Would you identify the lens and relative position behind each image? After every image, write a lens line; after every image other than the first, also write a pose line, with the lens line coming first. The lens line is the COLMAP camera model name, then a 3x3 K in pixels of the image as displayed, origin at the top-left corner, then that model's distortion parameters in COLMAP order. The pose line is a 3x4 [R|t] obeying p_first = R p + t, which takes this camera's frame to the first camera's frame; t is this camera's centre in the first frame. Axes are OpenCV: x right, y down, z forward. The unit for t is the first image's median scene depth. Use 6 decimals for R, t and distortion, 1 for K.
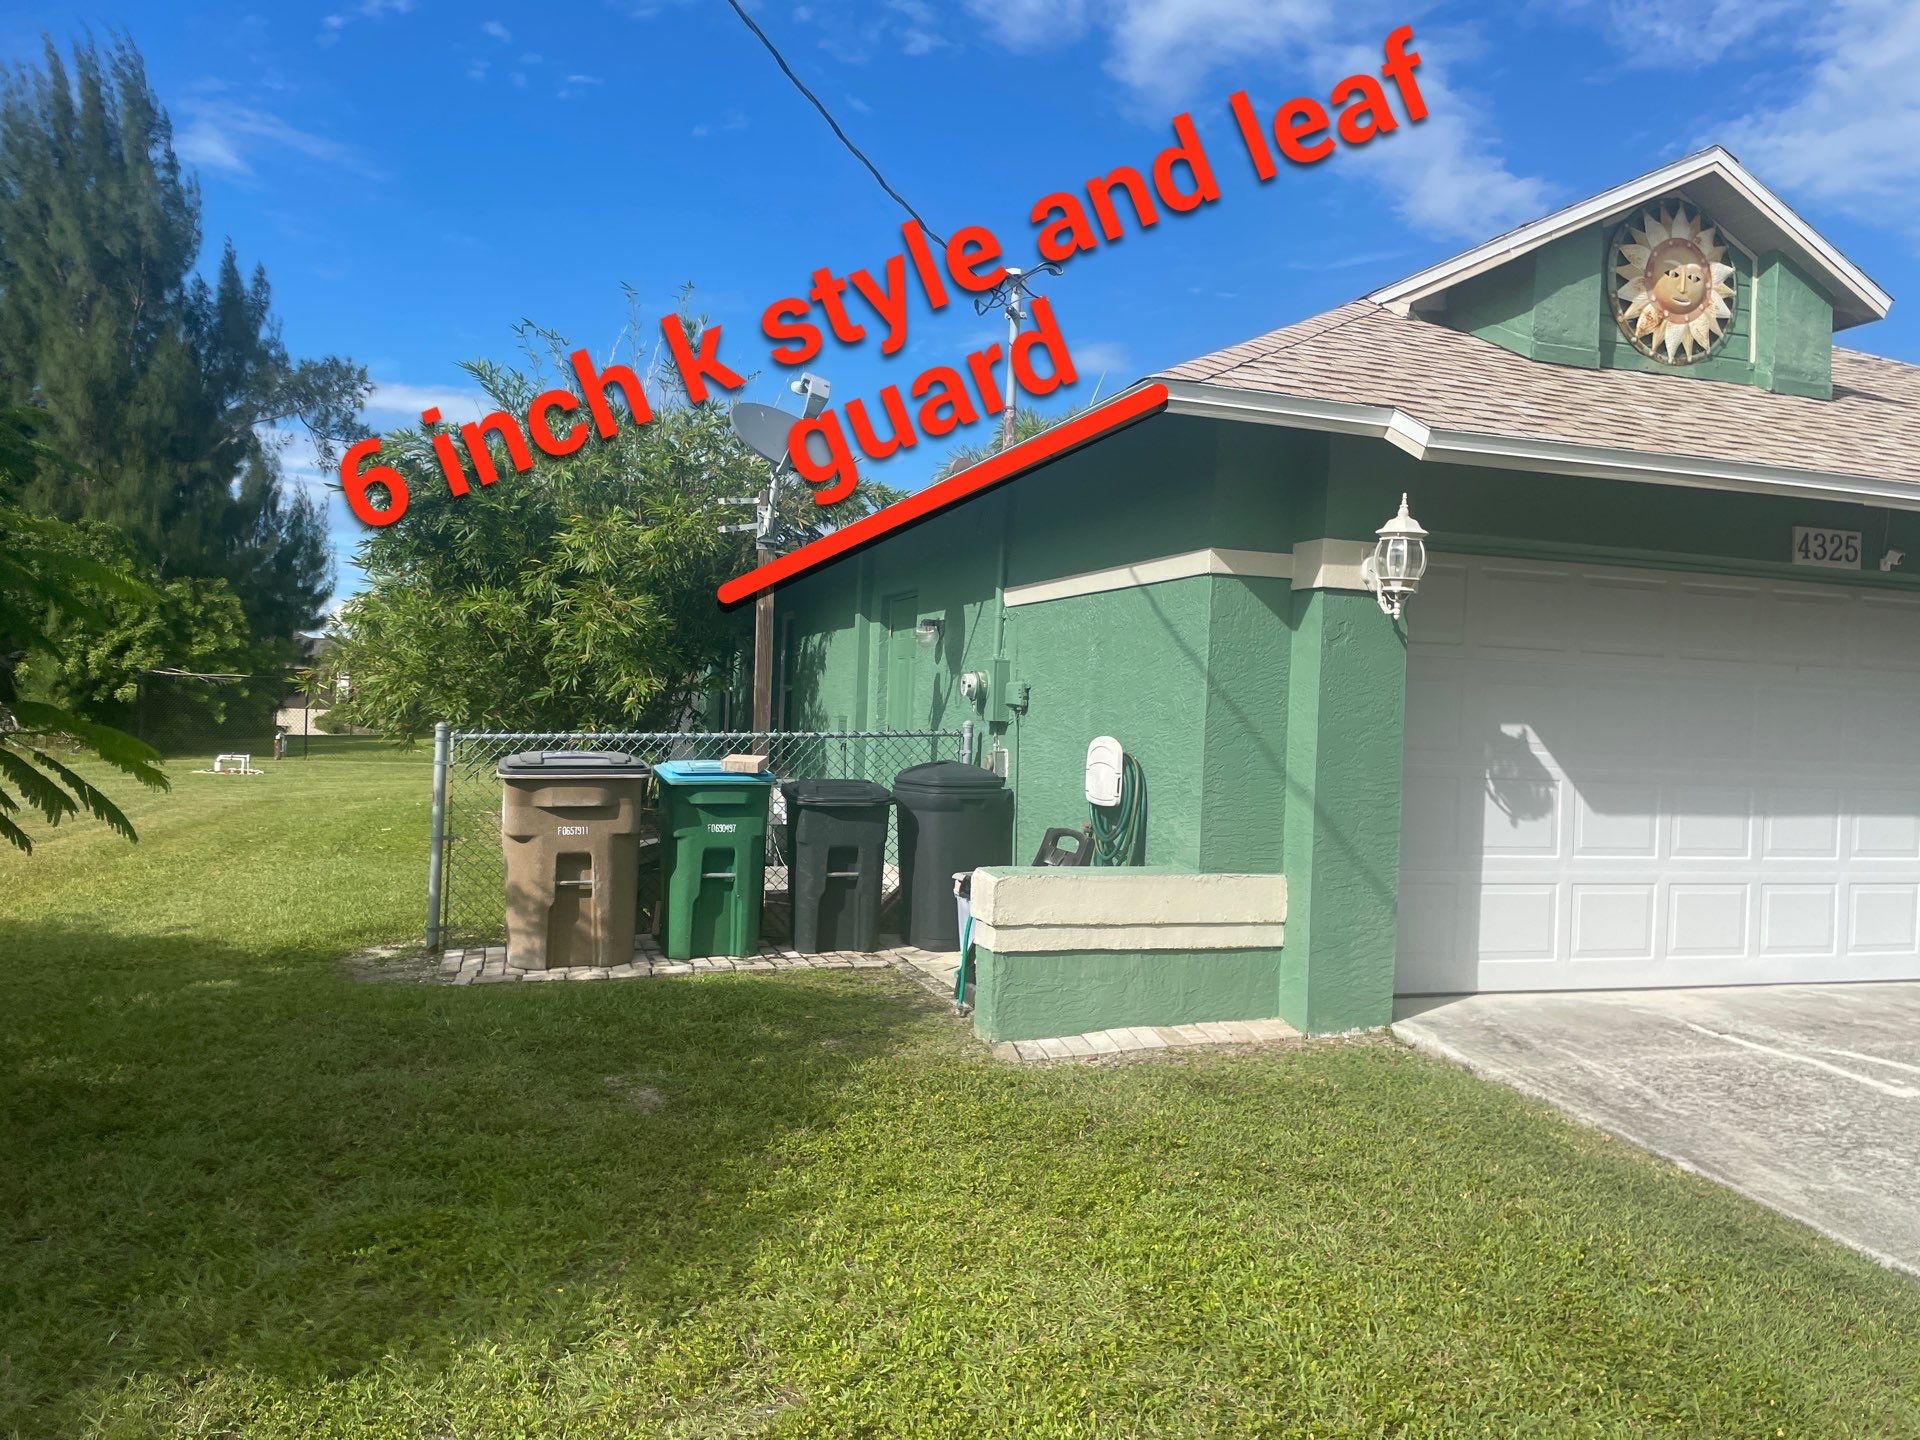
lens RADIAL K [[1251.7, 0, 960.0], [0, 1251.7, 720.0], [0, 0, 1]] dist [0.055100, -0.061237]
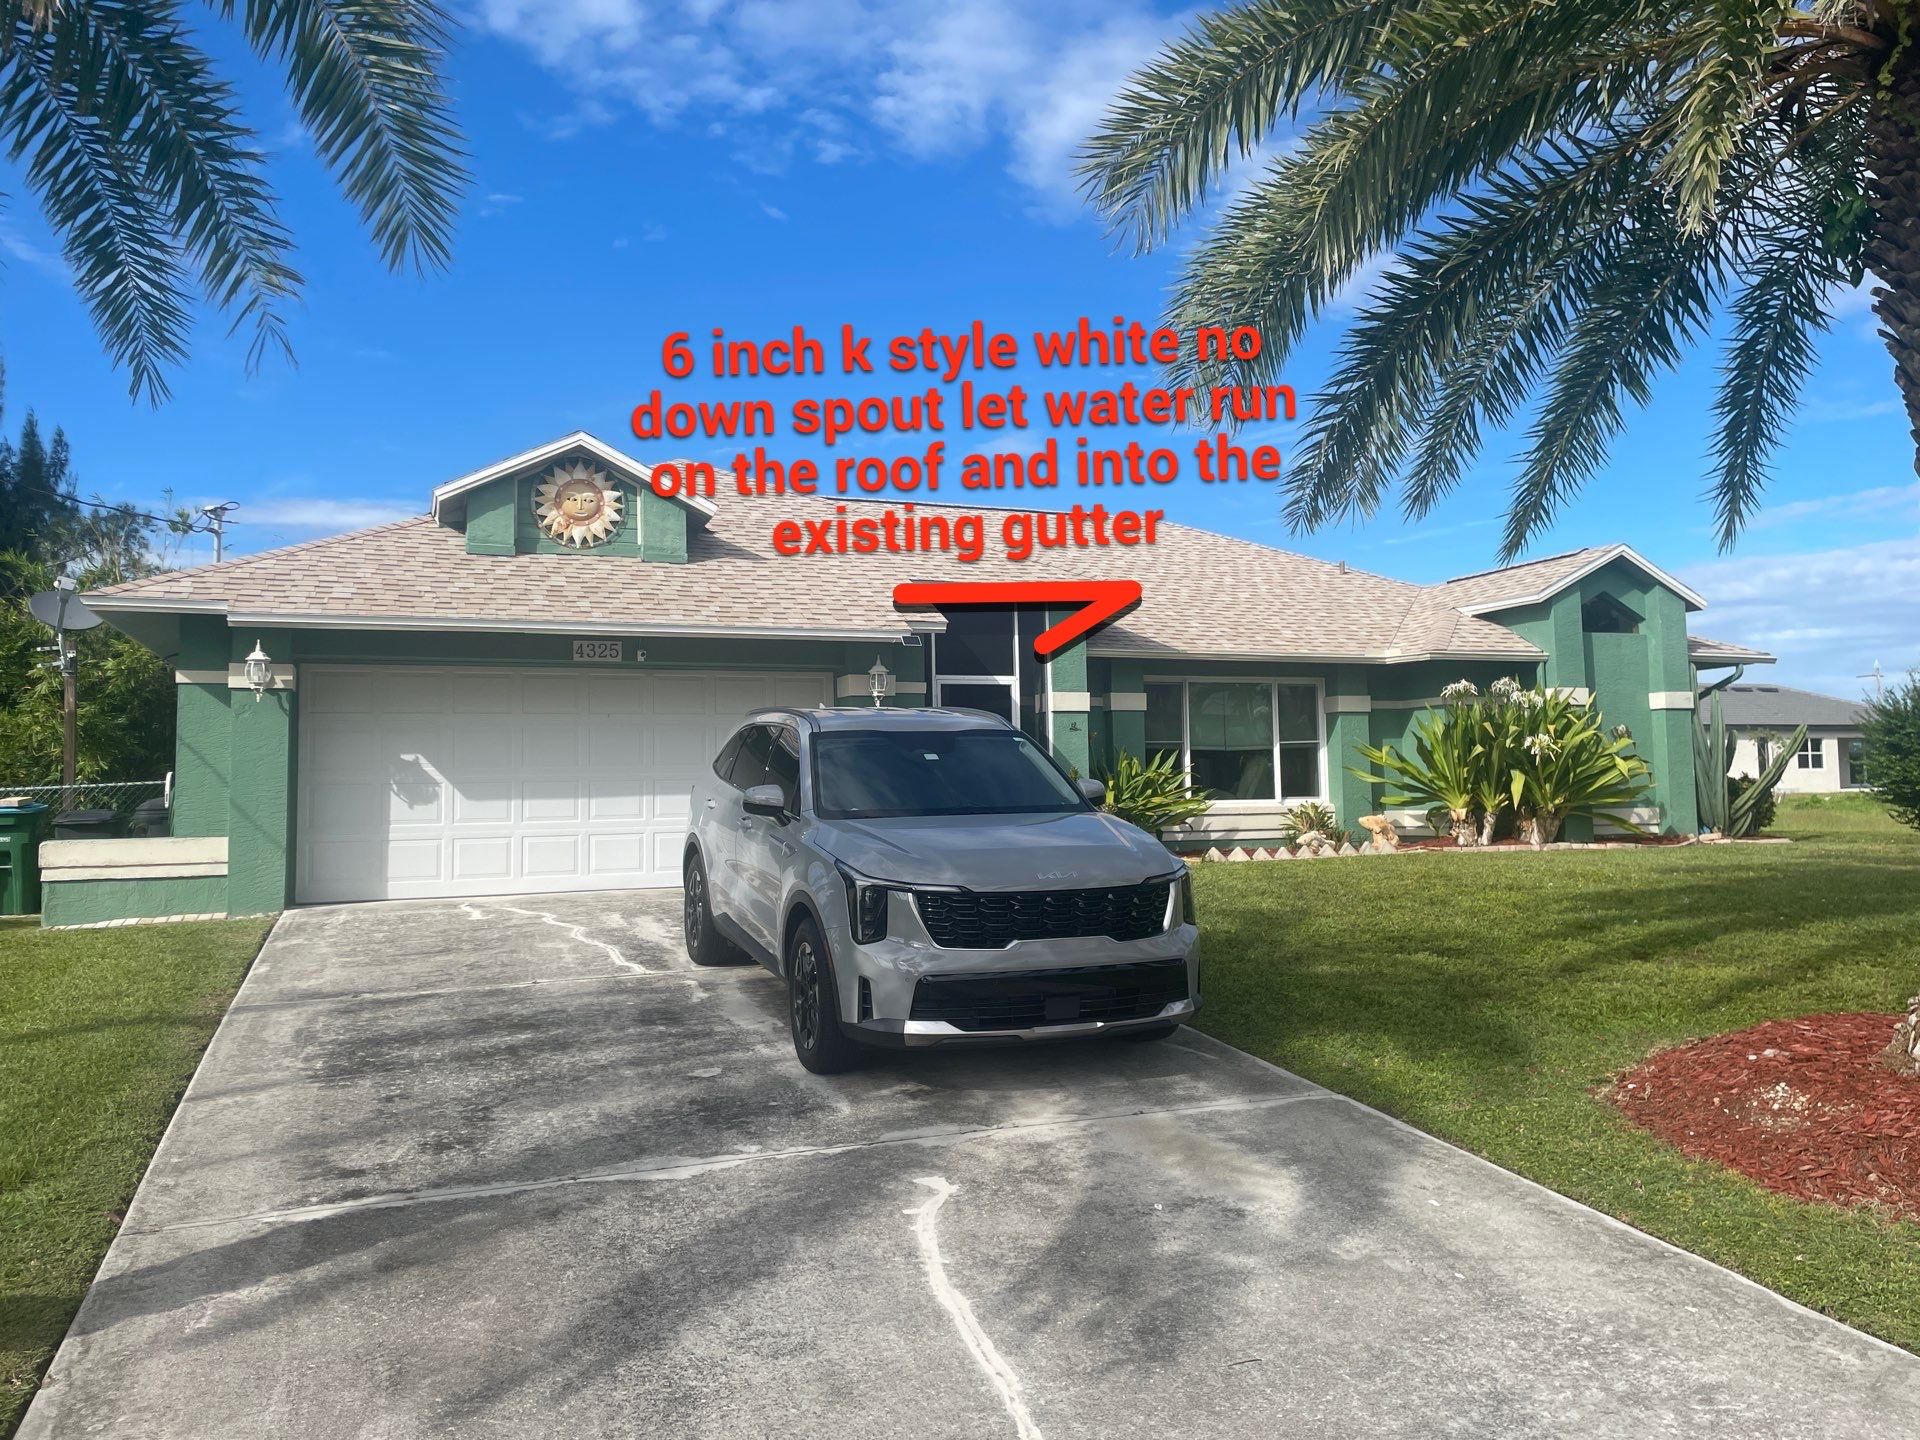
lens RADIAL K [[1251.7, 0, 960.0], [0, 1251.7, 720.0], [0, 0, 1]] dist [0.055100, -0.061237]
pose [[0.997765, -0.051956, 0.042018, 1.016736], [0.054624, 0.996386, -0.065055, 0.103048], [-0.038486, 0.067205, 0.996997, -0.768809]]
